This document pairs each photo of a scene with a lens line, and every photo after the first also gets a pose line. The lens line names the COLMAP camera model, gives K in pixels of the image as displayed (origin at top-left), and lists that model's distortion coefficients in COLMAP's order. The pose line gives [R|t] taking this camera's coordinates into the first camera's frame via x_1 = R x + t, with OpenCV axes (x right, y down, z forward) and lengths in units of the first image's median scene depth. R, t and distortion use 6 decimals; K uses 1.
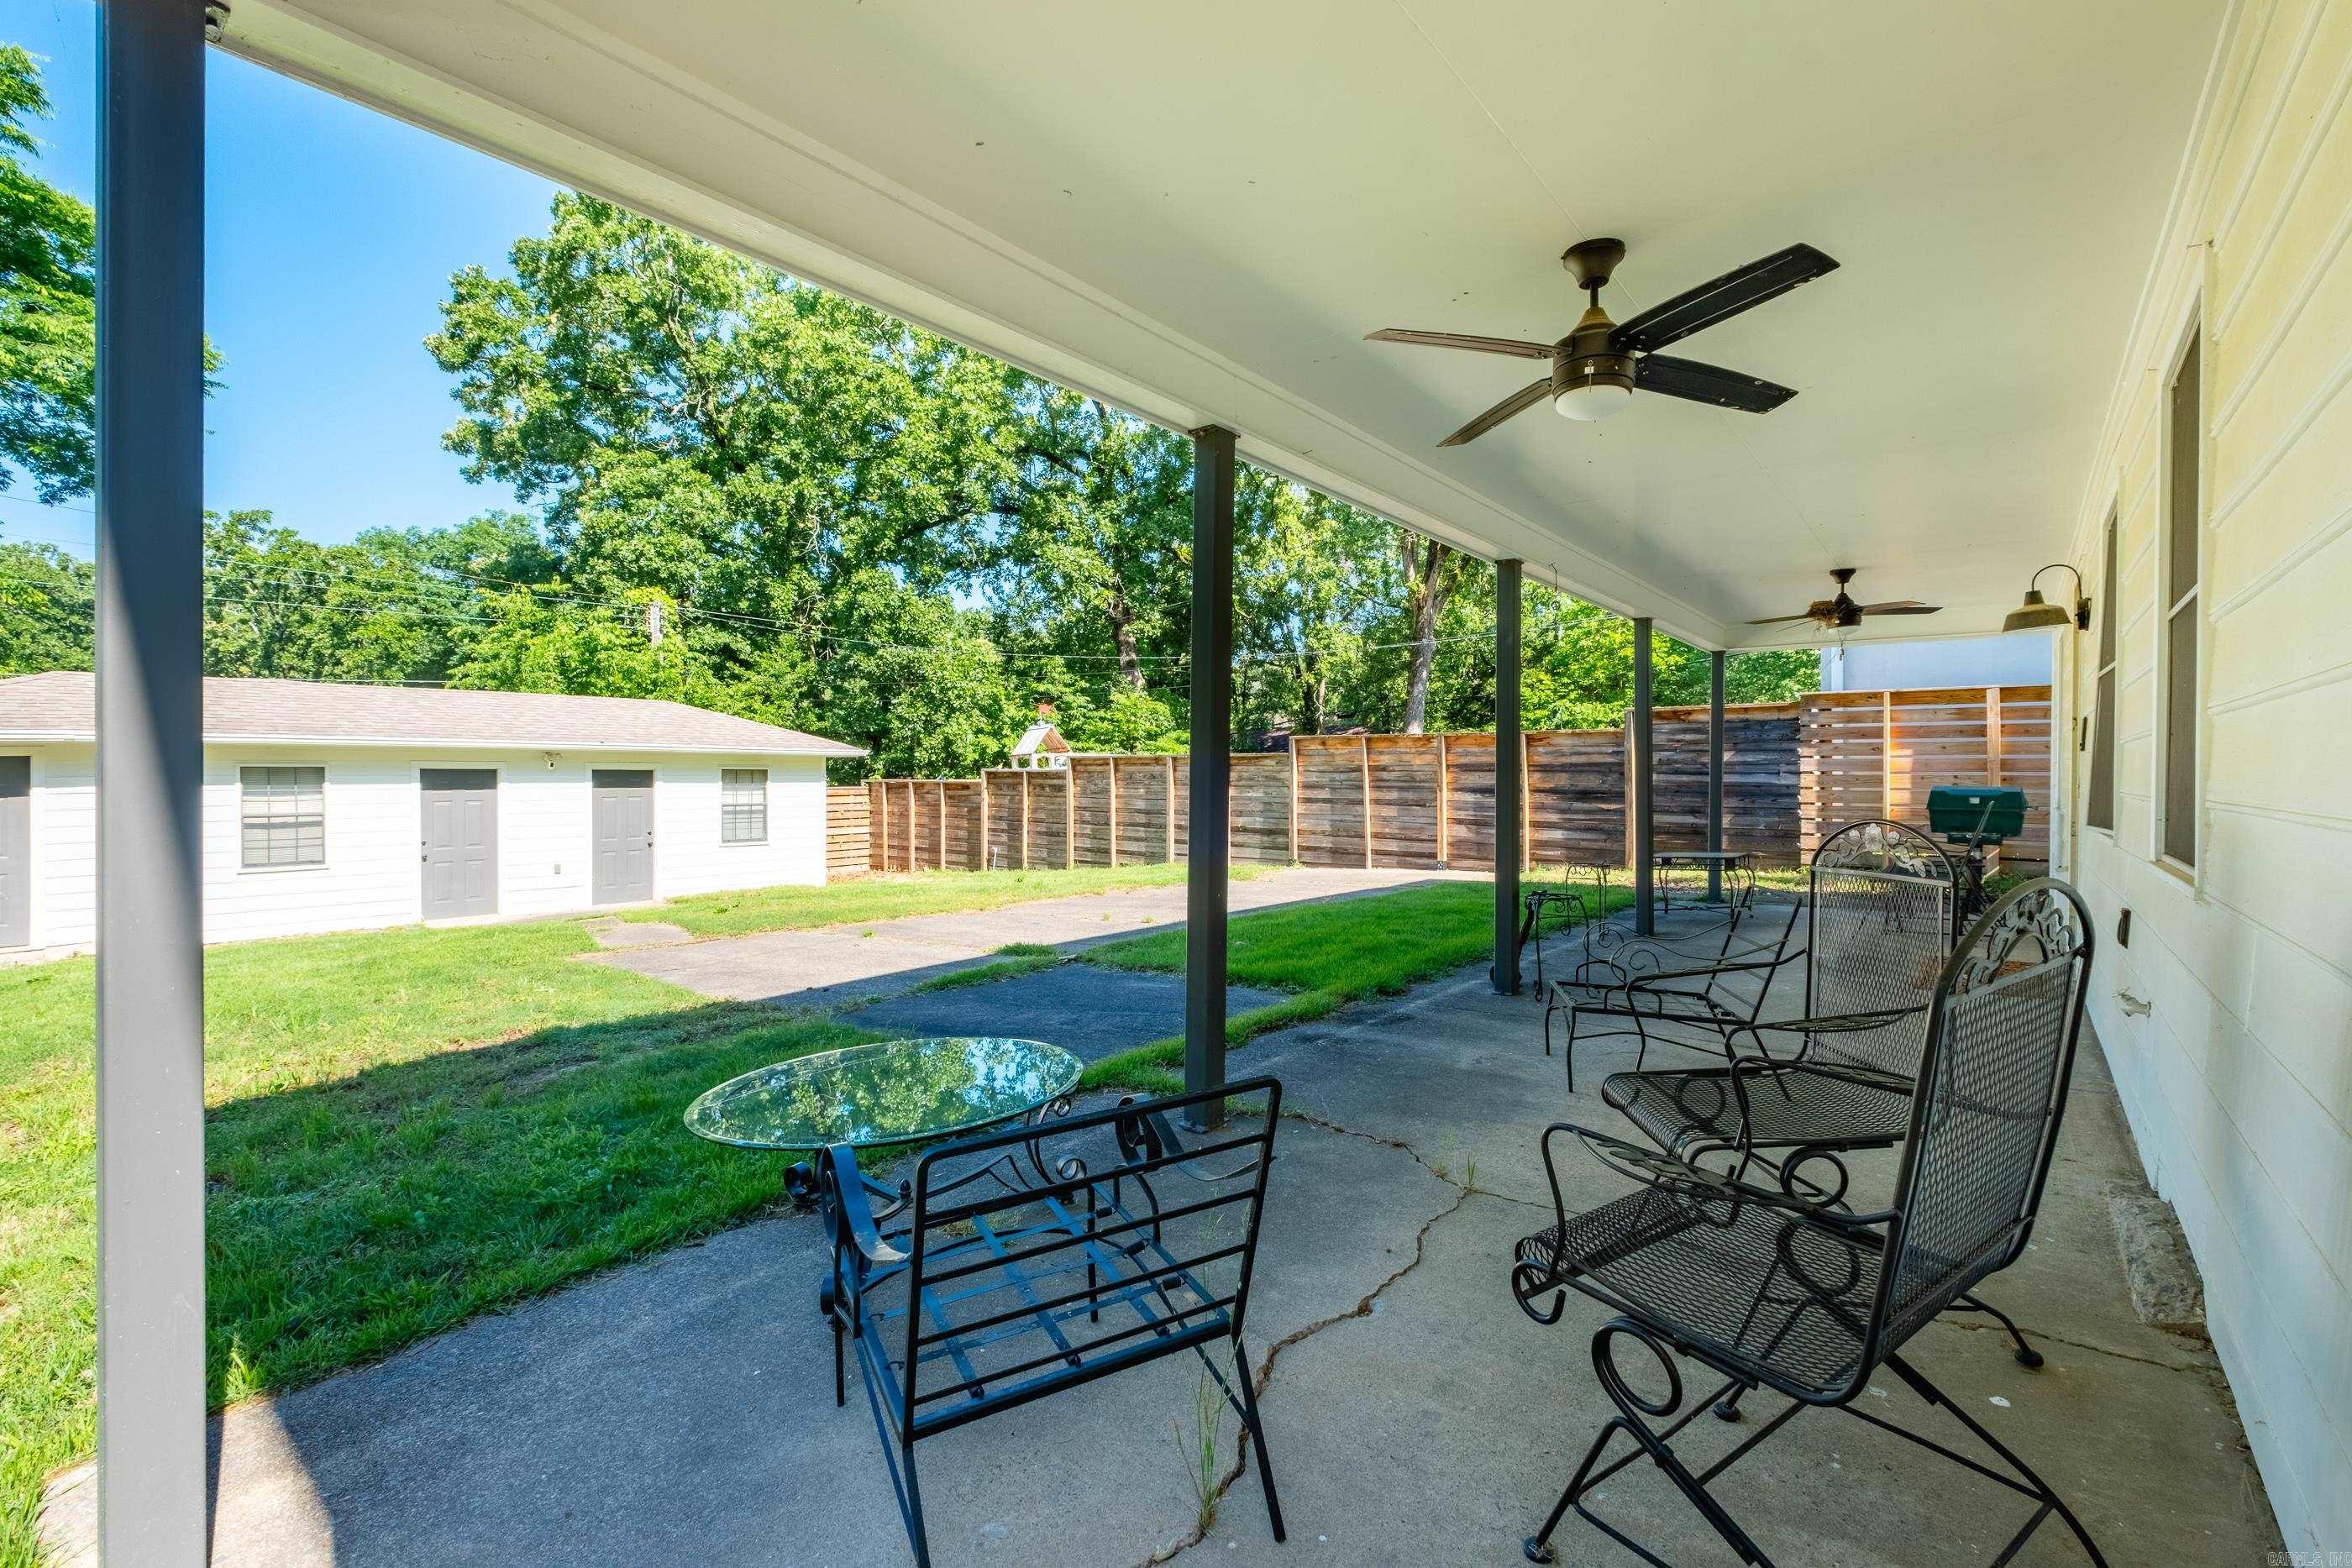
lens RADIAL K [[1020.6, 0, 1176.0], [0, 1020.6, 784.0], [0, 0, 1]] dist [-0.000086, -0.000926]
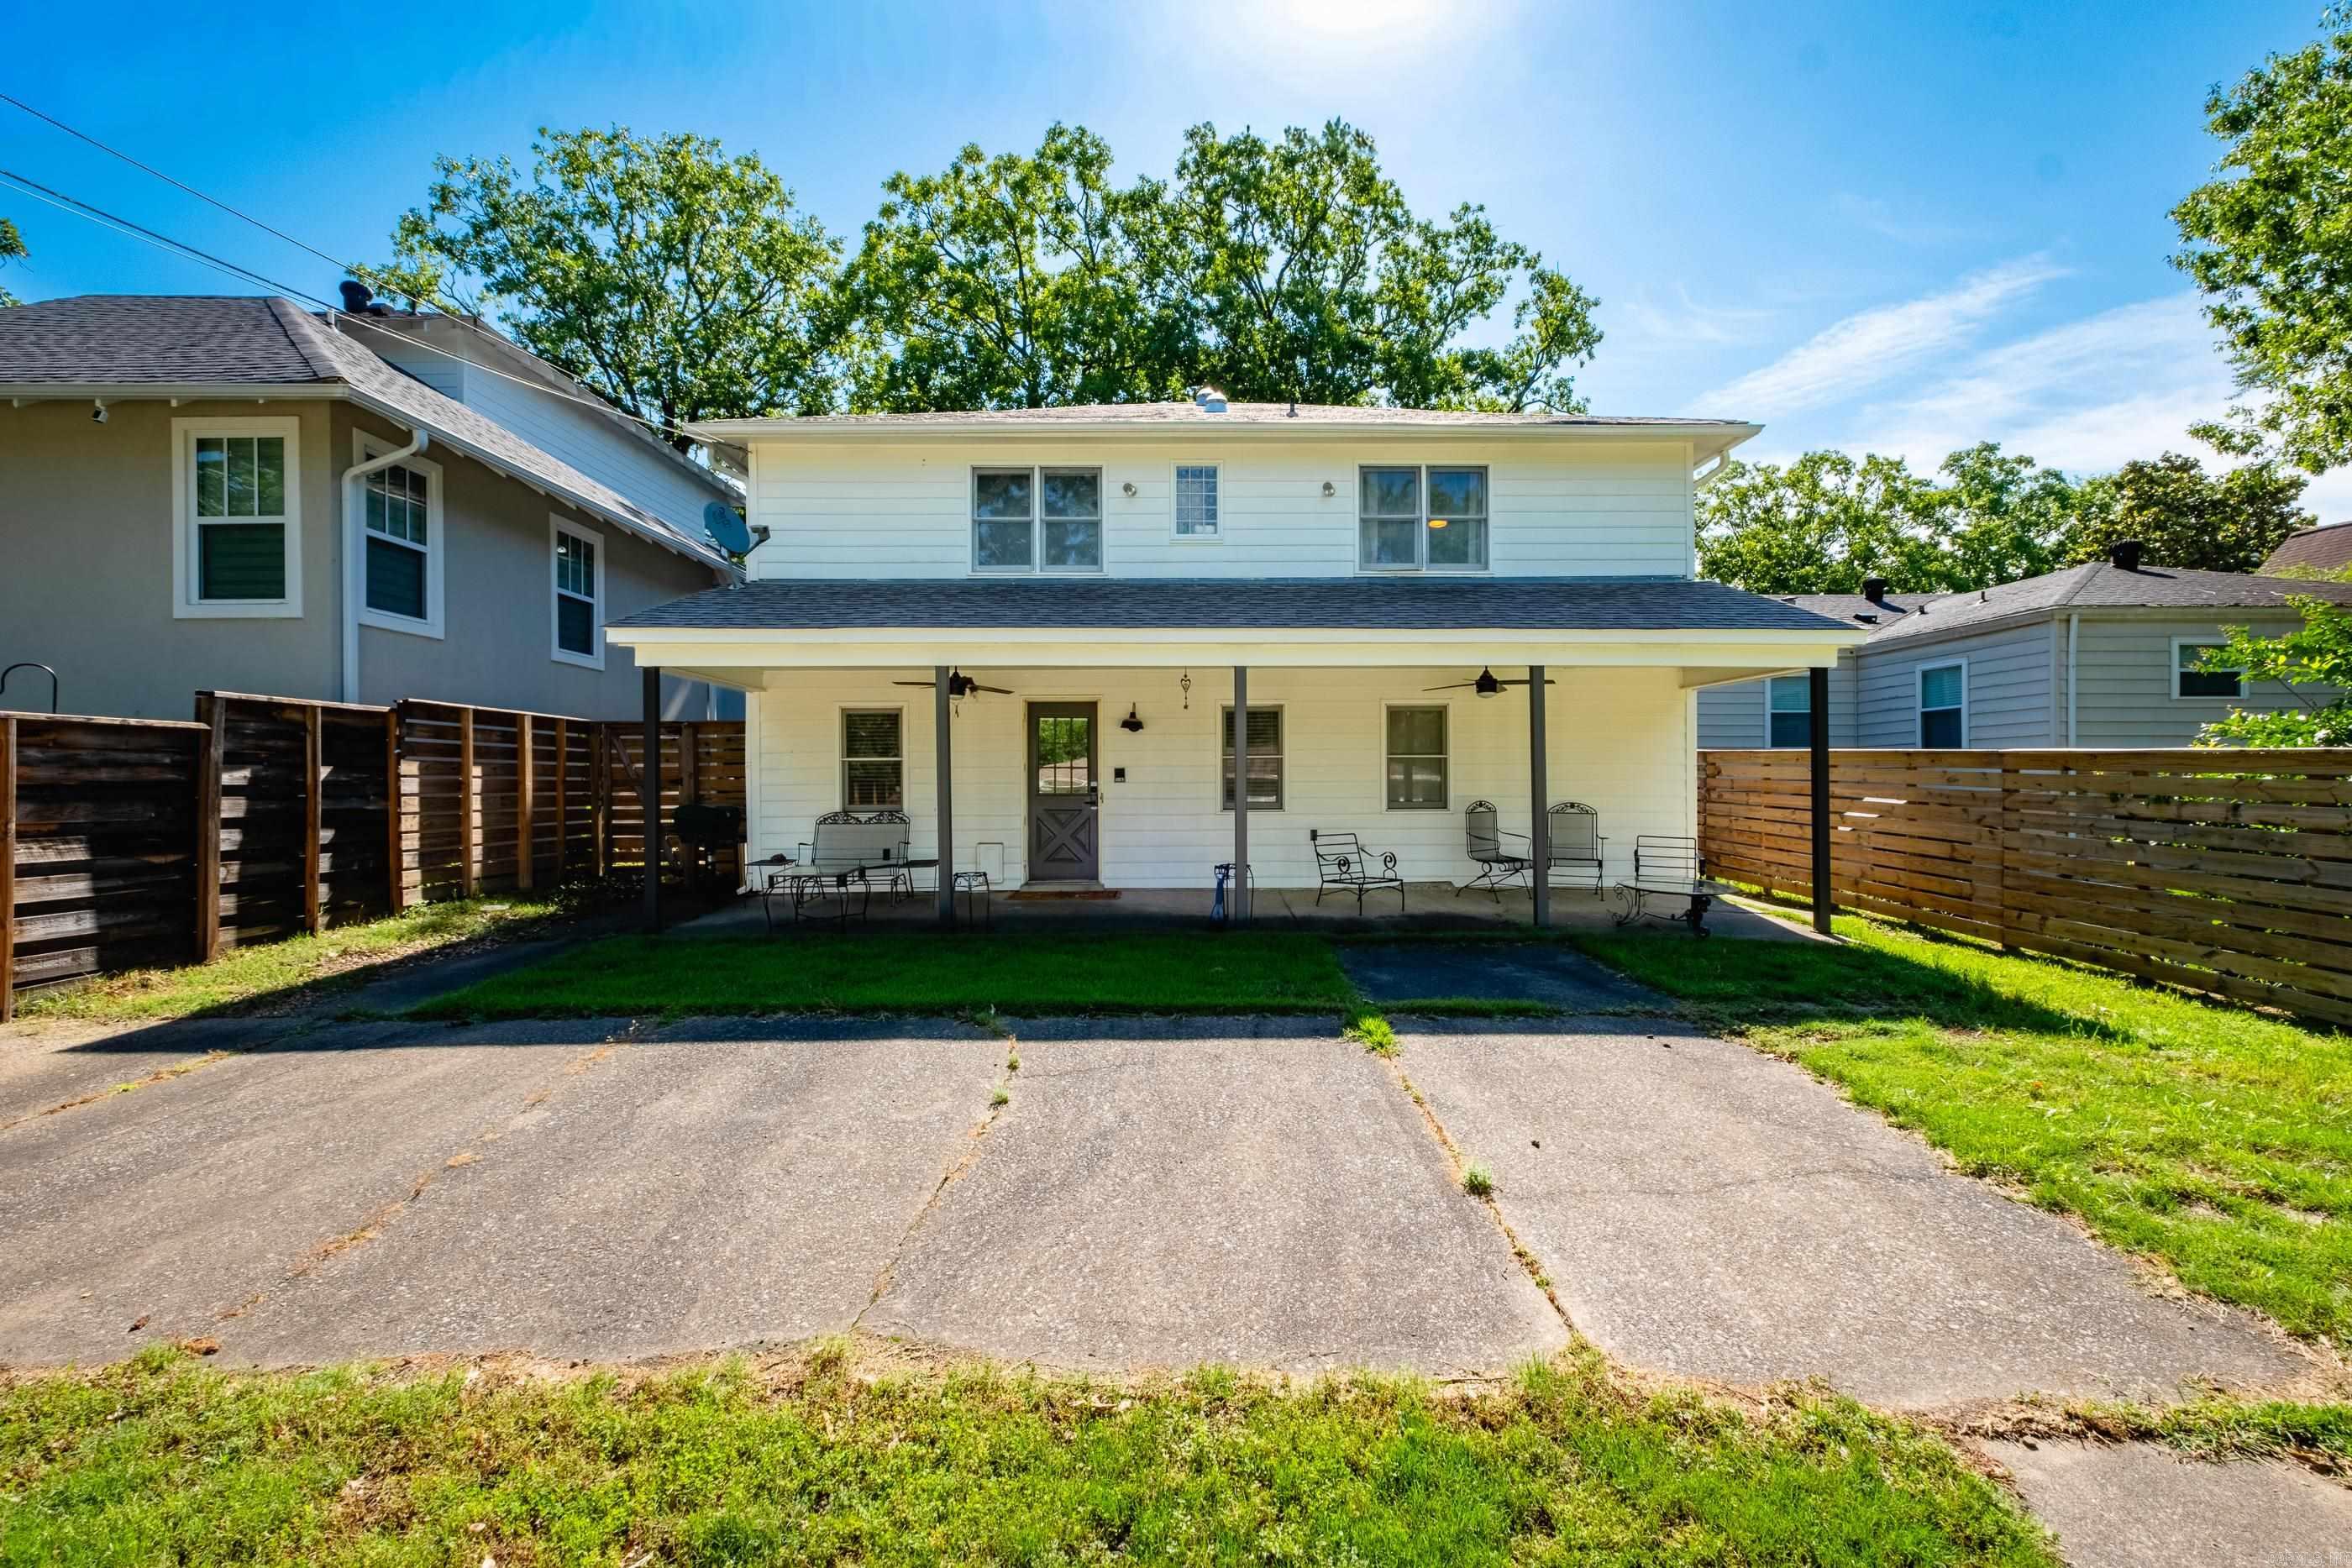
lens RADIAL K [[1010.0, 0, 1177.9], [0, 1010.0, 797.1], [0, 0, 1]] dist [-0.001510, -0.000524]
pose [[-0.635515, -0.008363, 0.772043, -0.415609], [0.012314, 0.999704, 0.020965, -0.019105], [-0.771990, 0.022831, -0.635225, 1.037041]]
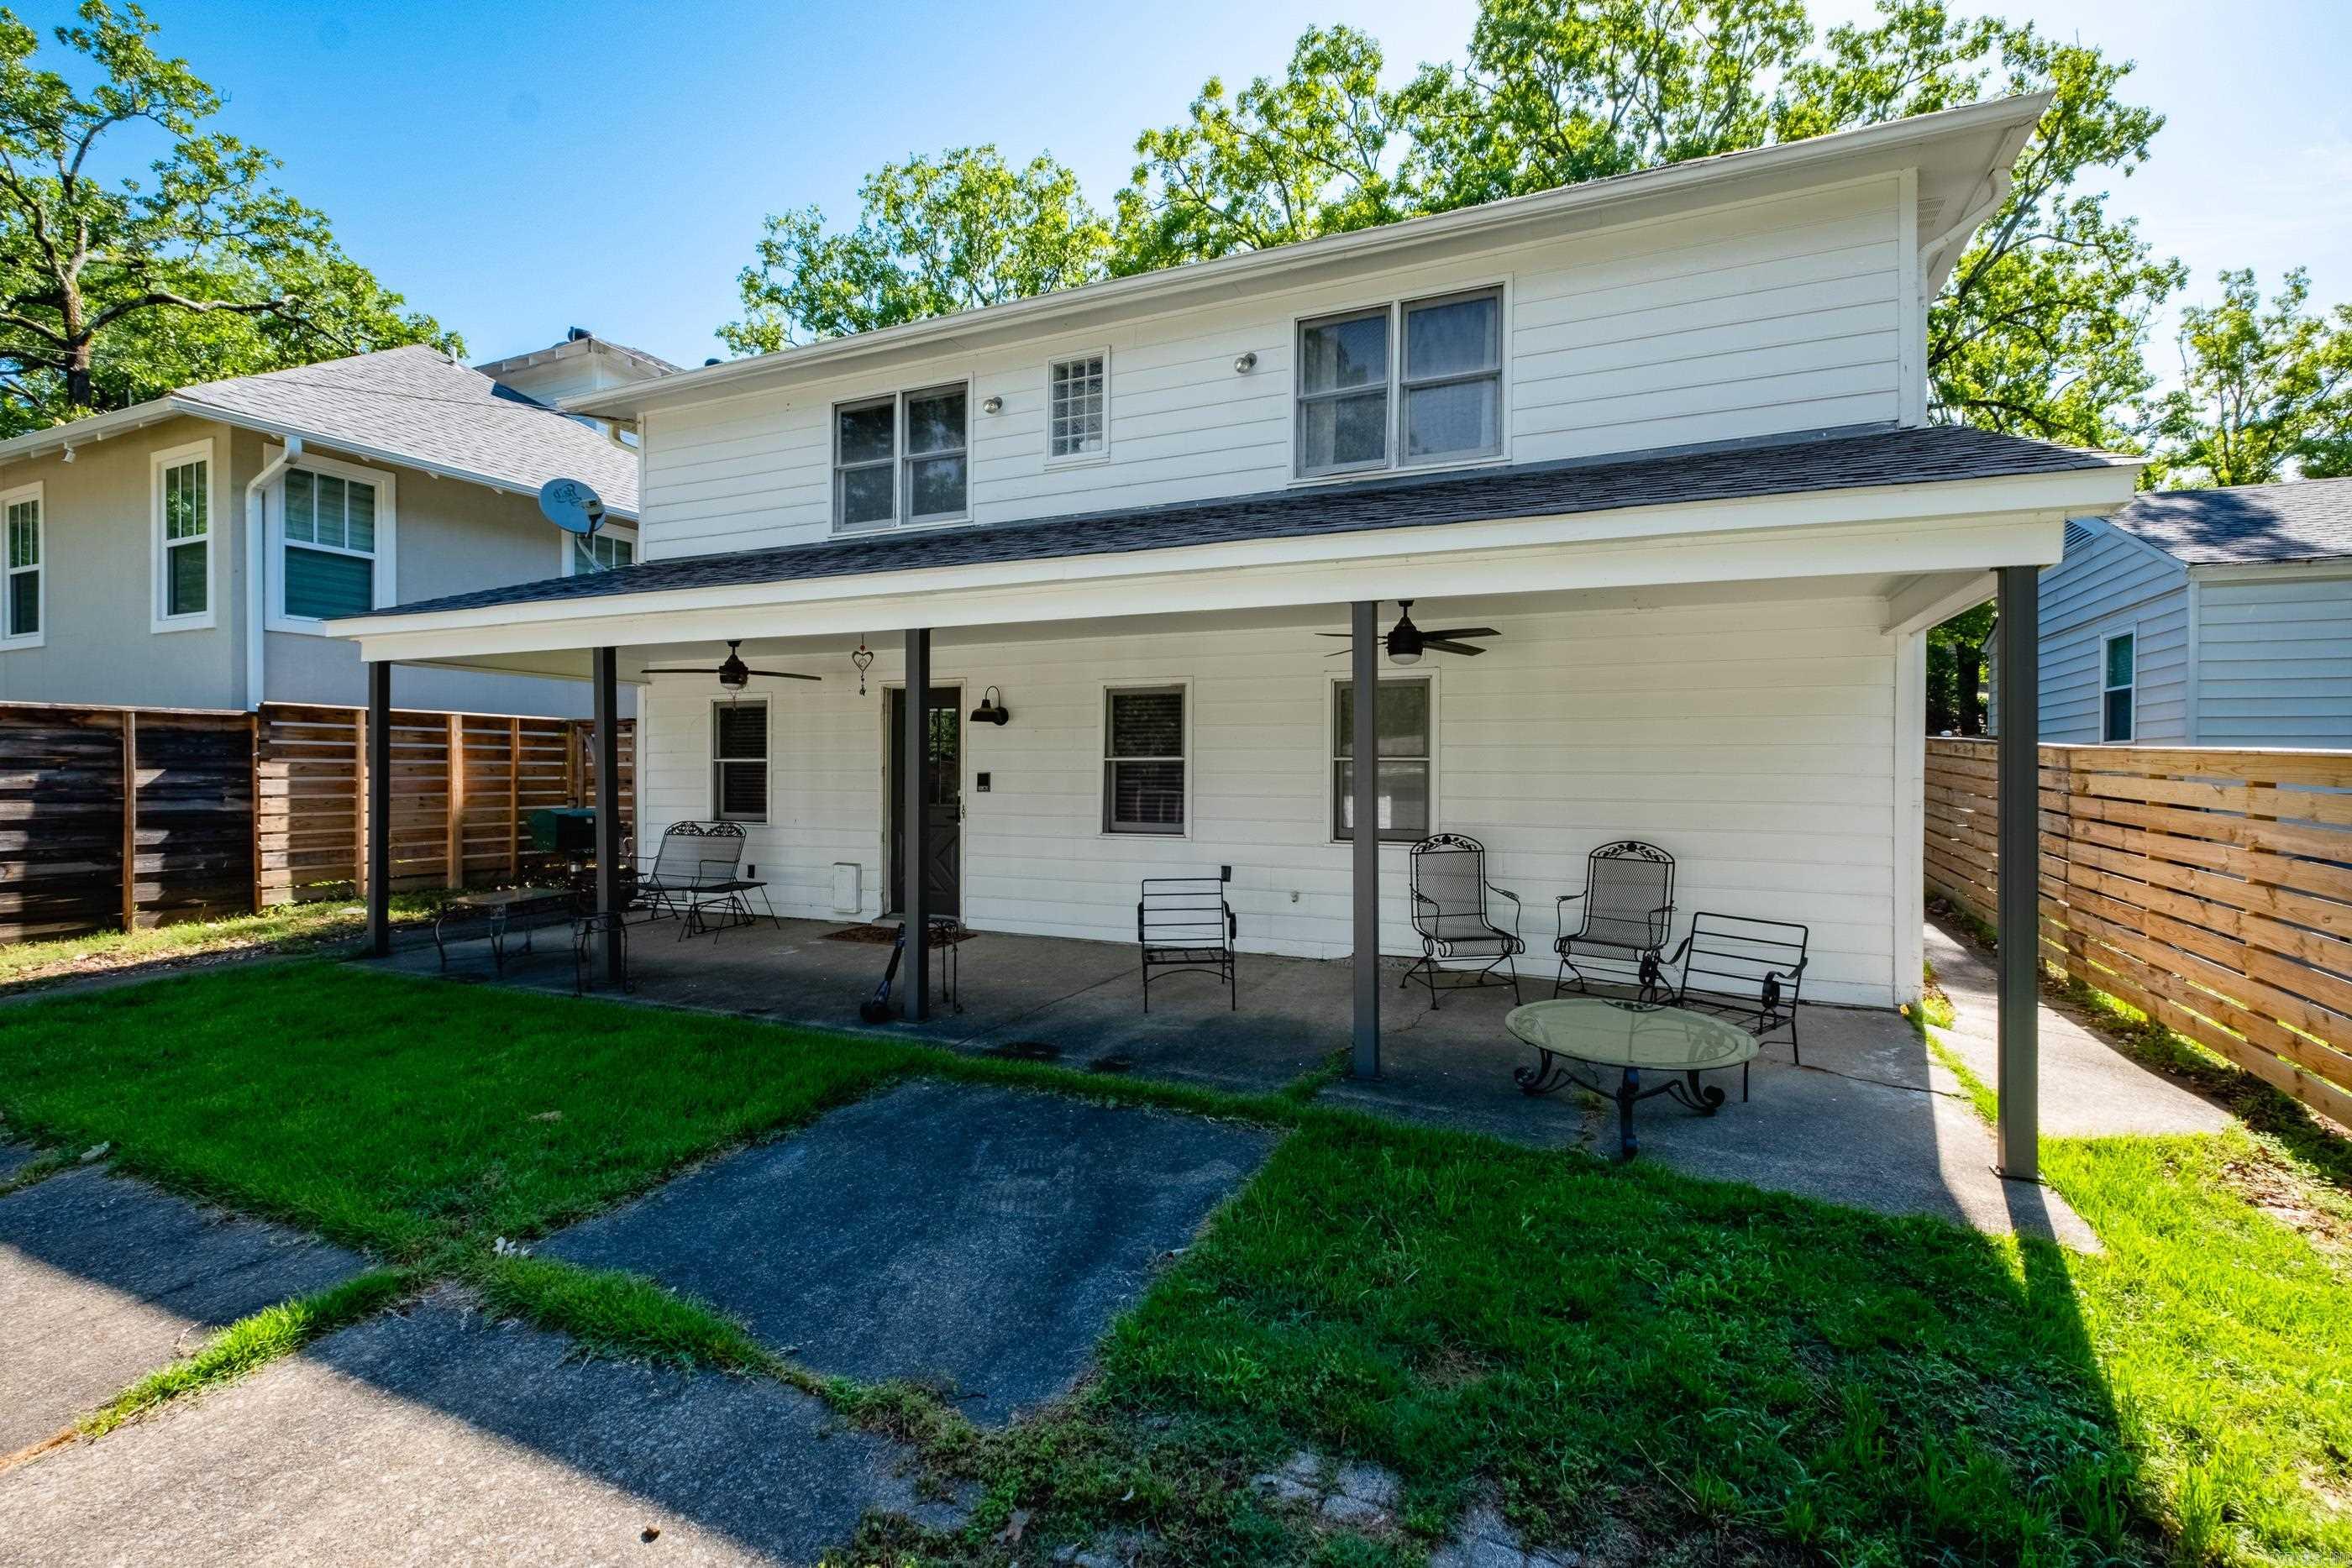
lens RADIAL K [[1020.6, 0, 1176.0], [0, 1020.6, 784.0], [0, 0, 1]] dist [-0.000086, -0.000926]
pose [[-0.250032, -0.015661, 0.968111, -0.387549], [0.005226, 0.999833, 0.017524, -0.032504], [-0.968223, 0.009440, -0.249909, 0.483589]]
